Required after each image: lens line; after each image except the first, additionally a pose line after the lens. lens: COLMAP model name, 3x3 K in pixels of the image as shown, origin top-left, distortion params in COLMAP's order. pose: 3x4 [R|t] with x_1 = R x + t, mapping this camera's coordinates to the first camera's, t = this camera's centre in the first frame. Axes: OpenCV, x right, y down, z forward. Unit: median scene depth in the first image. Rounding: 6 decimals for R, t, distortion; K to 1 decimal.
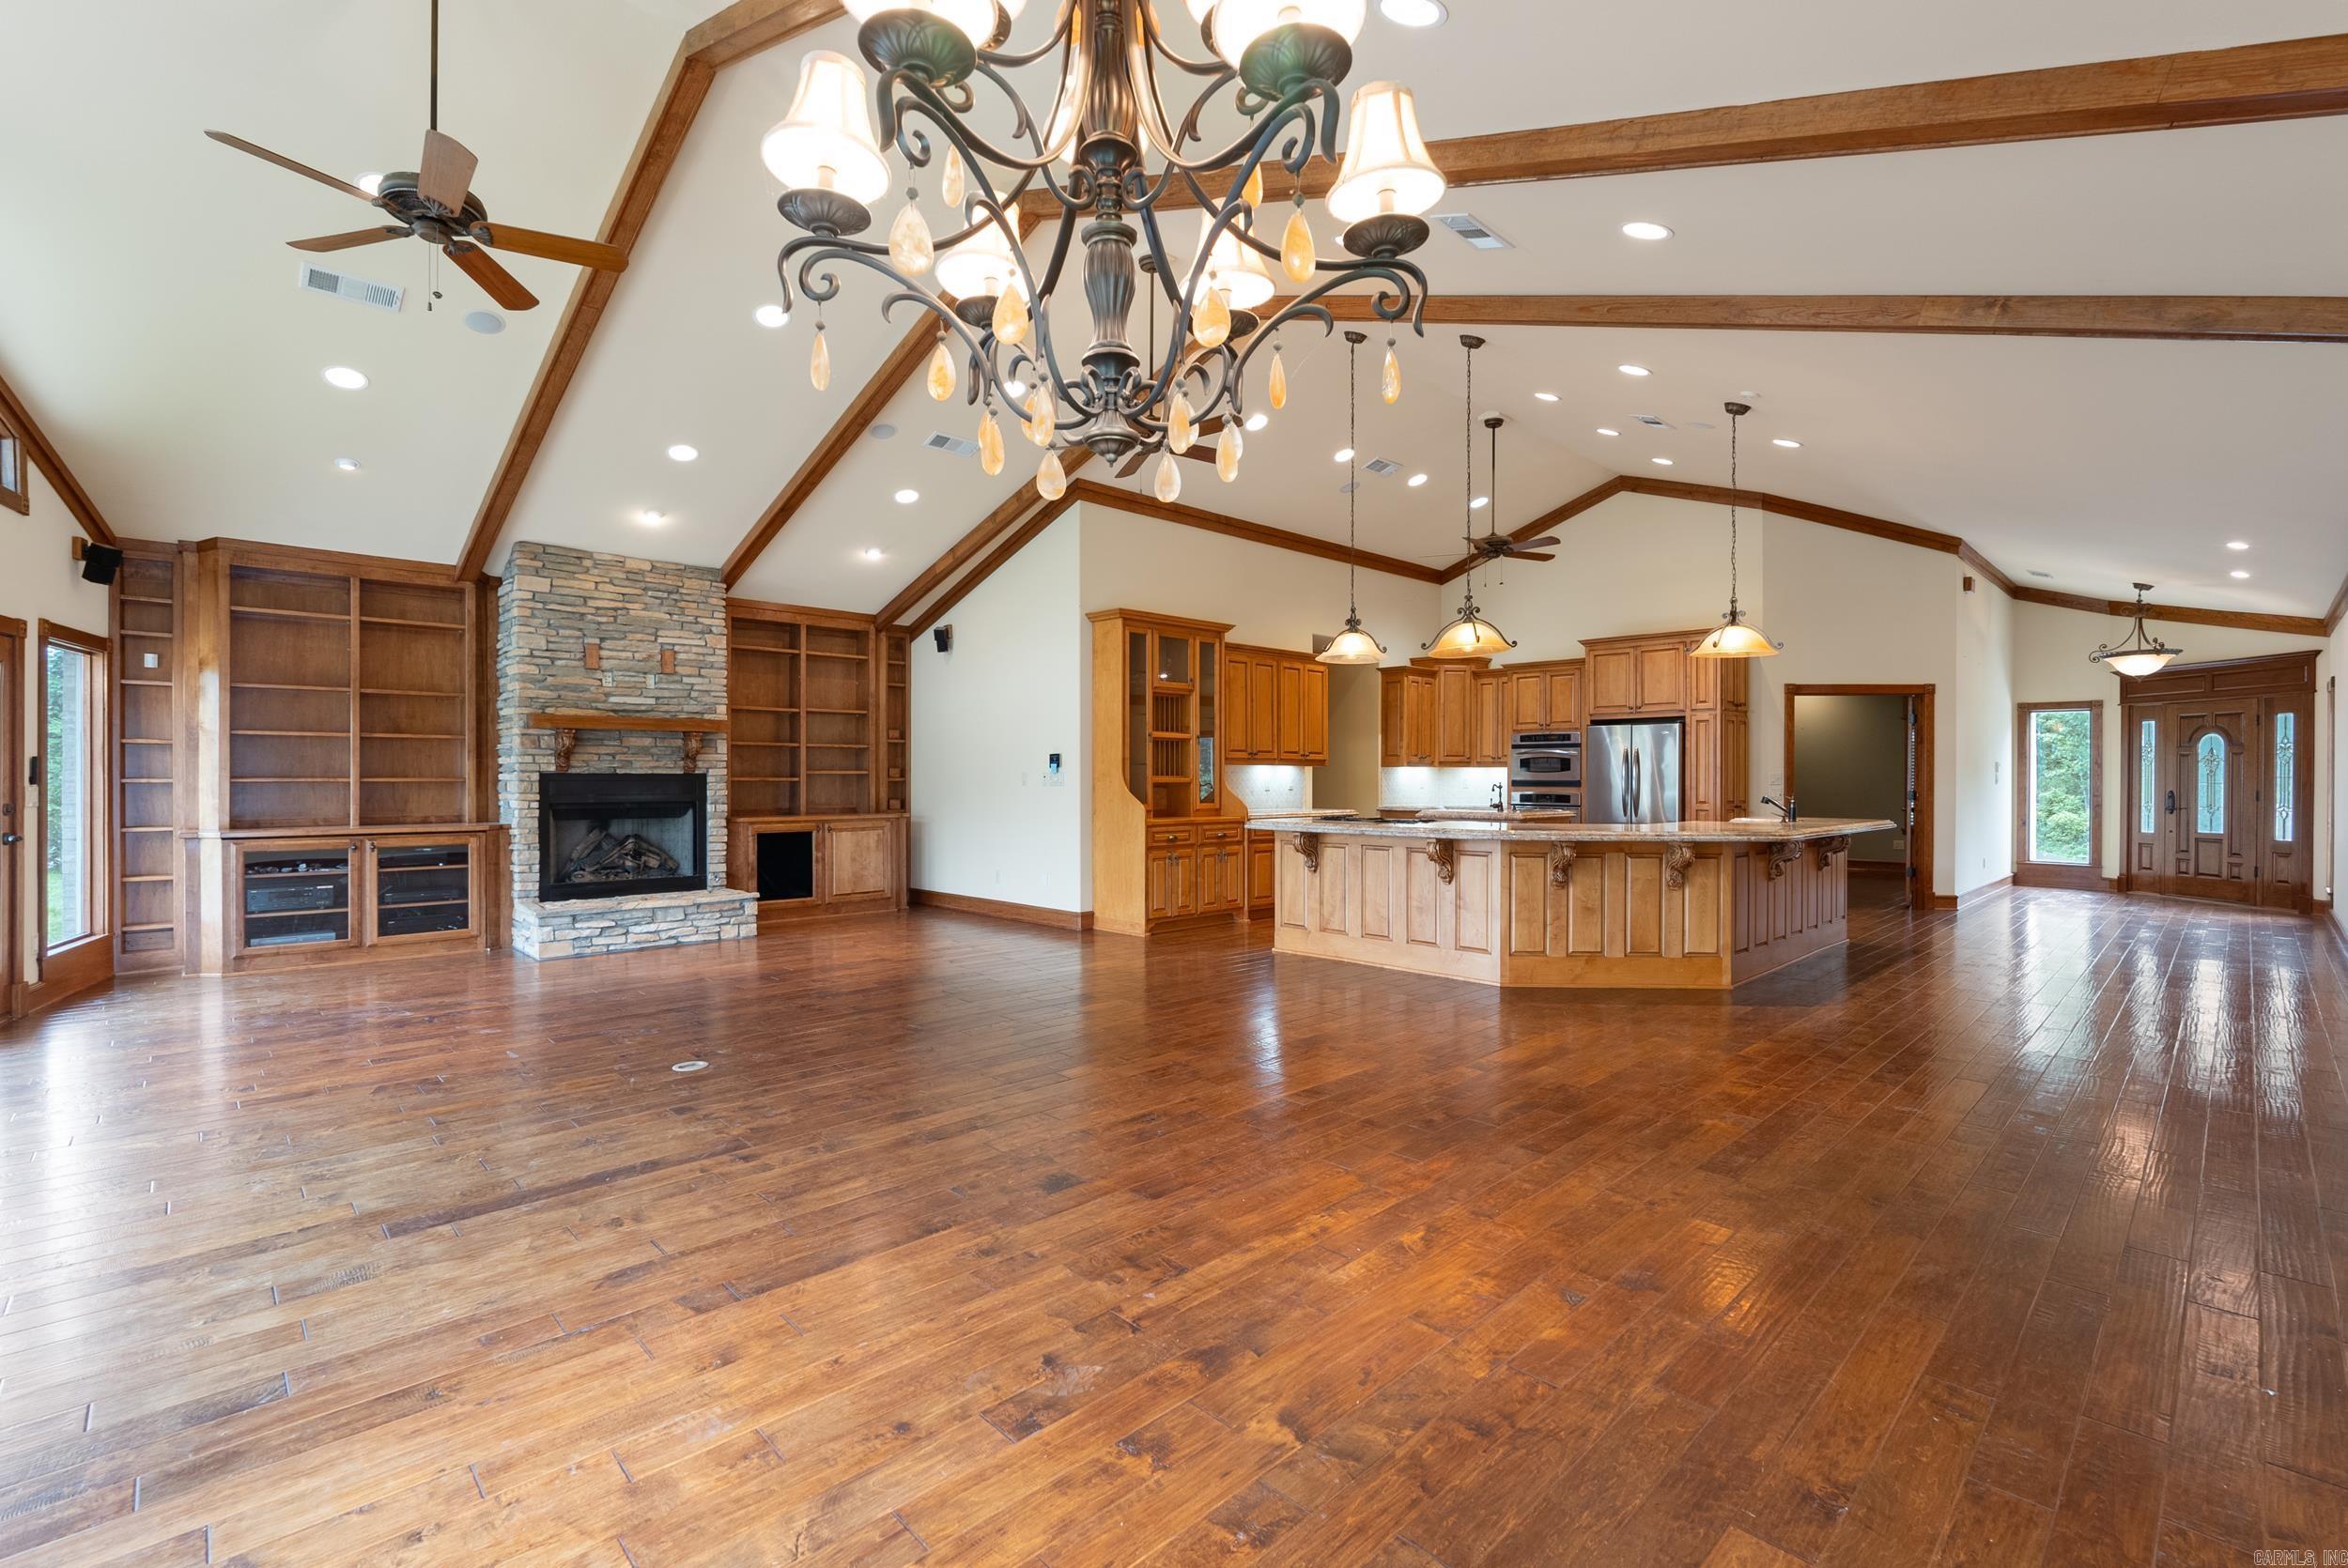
lens RADIAL K [[1035.3, 0, 1179.8], [0, 1035.3, 779.4], [0, 0, 1]] dist [-0.006779, 0.001570]
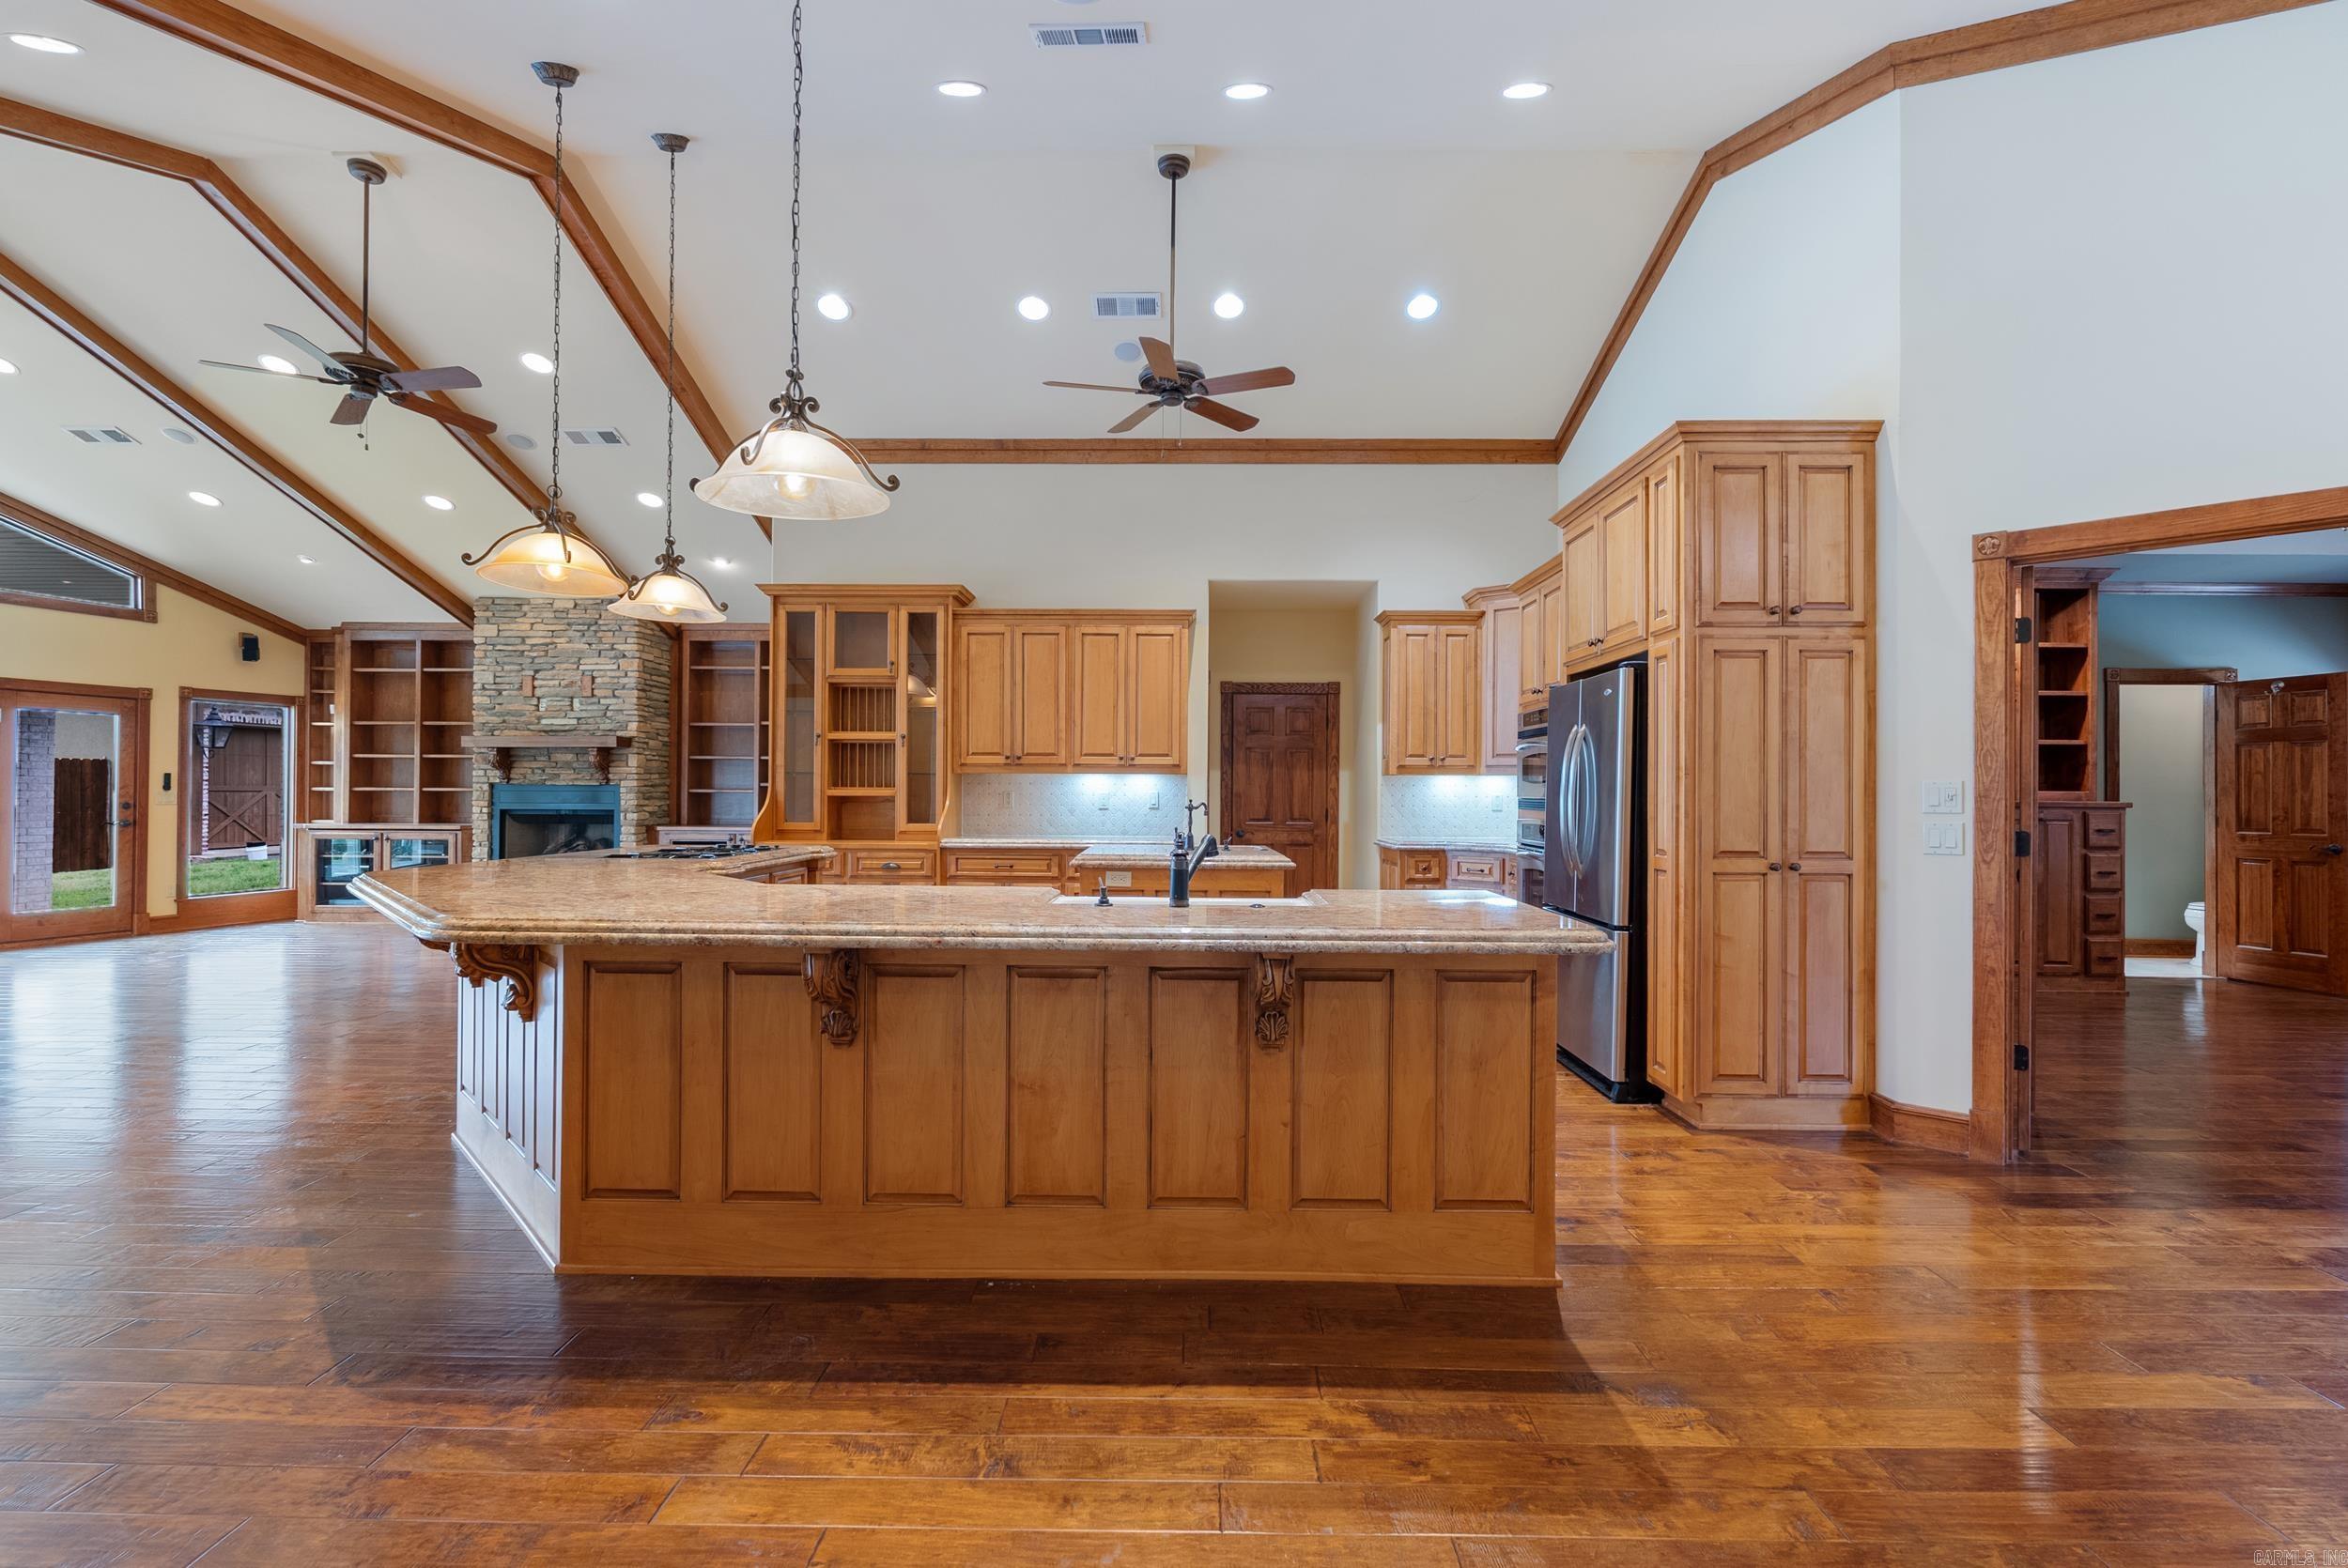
lens RADIAL K [[1035.3, 0, 1176.5], [0, 1035.3, 787.8], [0, 0, 1]] dist [-0.006779, 0.001570]
pose [[0.709473, 0.001154, -0.704732, 0.783420], [-0.006613, 0.999966, -0.005020, -0.000901], [0.704702, 0.008222, 0.709456, 0.667787]]
